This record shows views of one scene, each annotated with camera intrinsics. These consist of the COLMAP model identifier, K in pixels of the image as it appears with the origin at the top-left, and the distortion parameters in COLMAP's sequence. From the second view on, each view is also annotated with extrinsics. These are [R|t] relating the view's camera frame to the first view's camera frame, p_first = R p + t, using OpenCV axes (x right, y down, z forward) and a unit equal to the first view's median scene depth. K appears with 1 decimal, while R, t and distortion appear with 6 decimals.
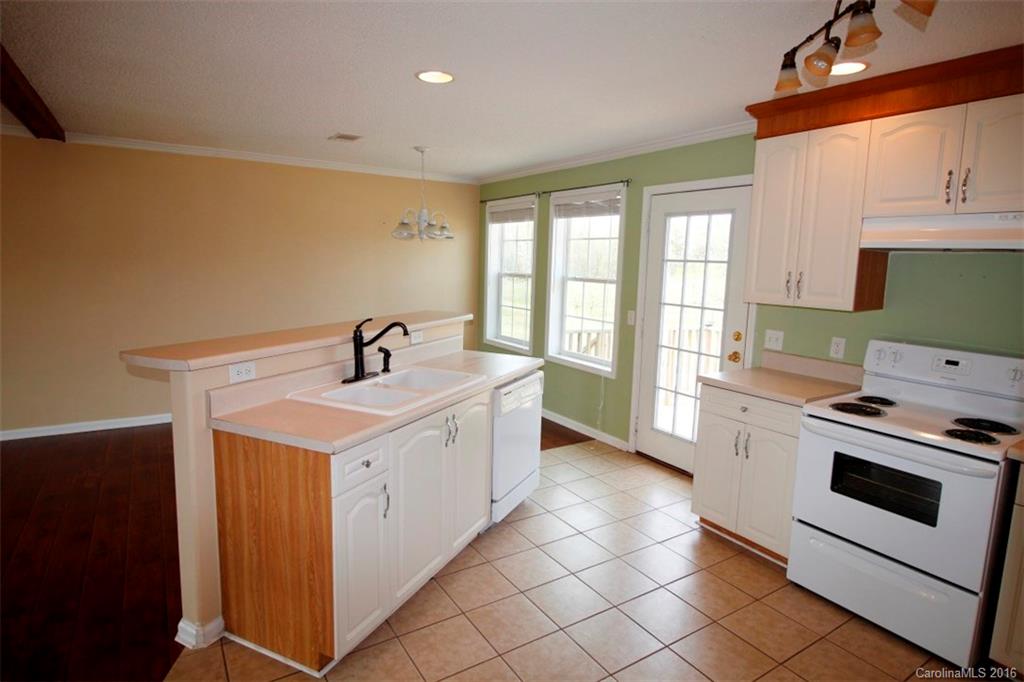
lens RADIAL K [[560.2, 0, 516.4], [0, 560.2, 334.9], [0, 0, 1]] dist [-0.002171, -0.000988]
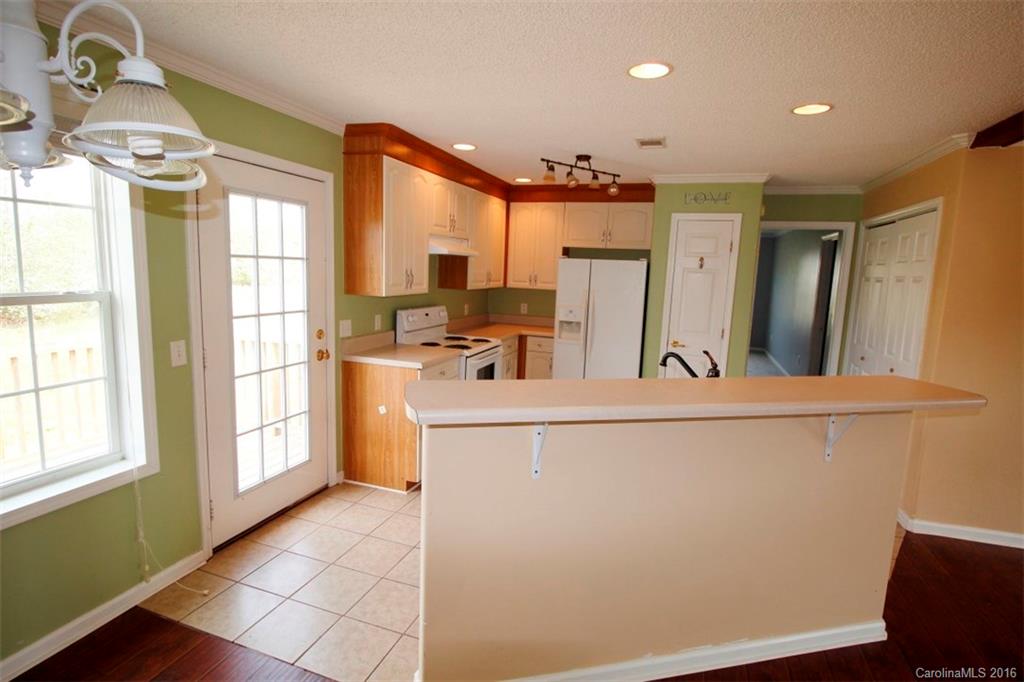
lens RADIAL K [[506.3, 0, 514.3], [0, 506.3, 336.9], [0, 0, 1]] dist [-0.005622, -0.001228]
pose [[-0.613069, -0.160426, 0.773570, -0.505797], [0.049778, 0.969376, 0.240483, -0.190432], [-0.788460, 0.185939, -0.586309, 1.252513]]
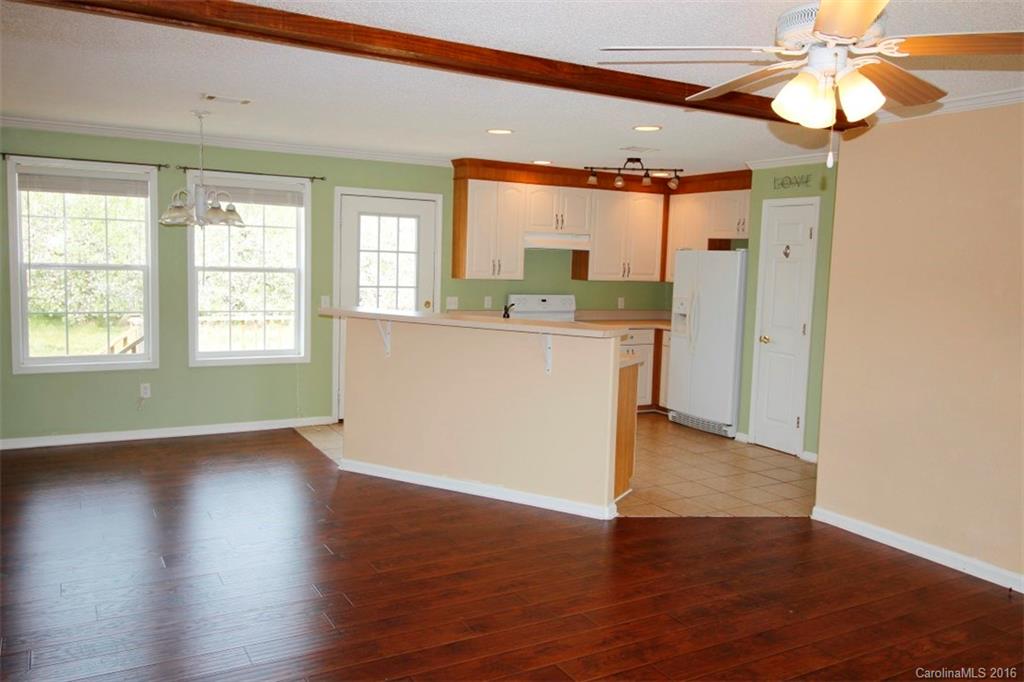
lens RADIAL K [[804.5, 0, 514.9], [0, 804.5, 333.2], [0, 0, 1]] dist [0.012567, 0.000455]
pose [[0.063065, -0.120240, 0.990740, -1.640940], [0.105642, 0.987943, 0.113176, -0.134174], [-0.992402, 0.097527, 0.075007, 0.628852]]
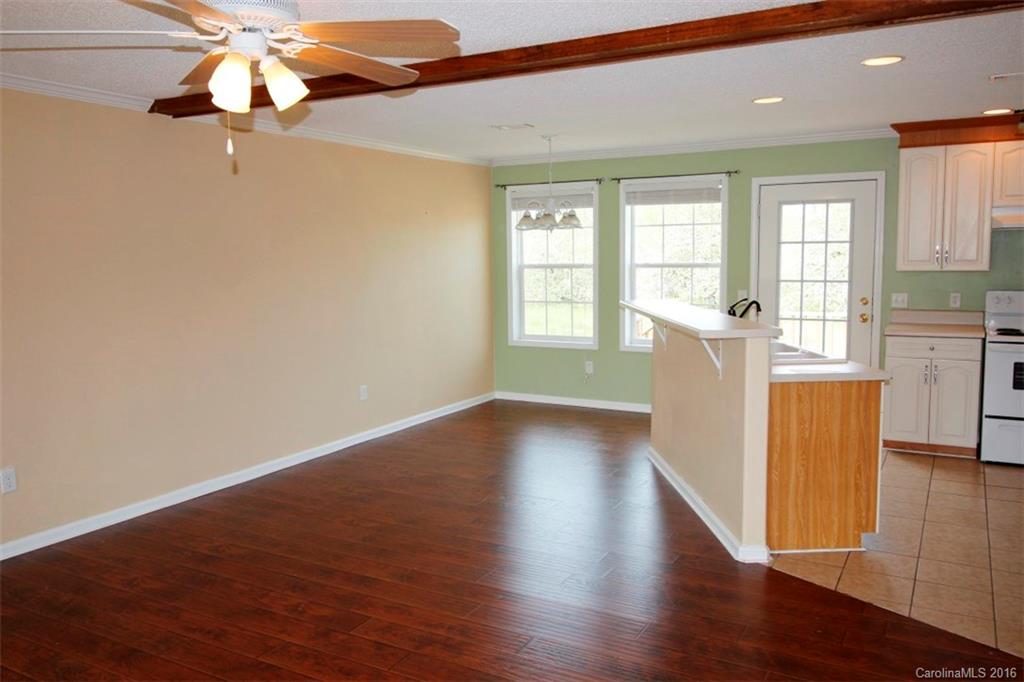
lens RADIAL K [[804.5, 0, 514.9], [0, 804.5, 333.2], [0, 0, 1]] dist [0.012567, 0.000455]
pose [[0.884238, -0.089608, 0.458360, -1.104290], [0.102287, 0.994751, -0.002853, -0.001306], [-0.455698, 0.049407, 0.888762, -0.224441]]
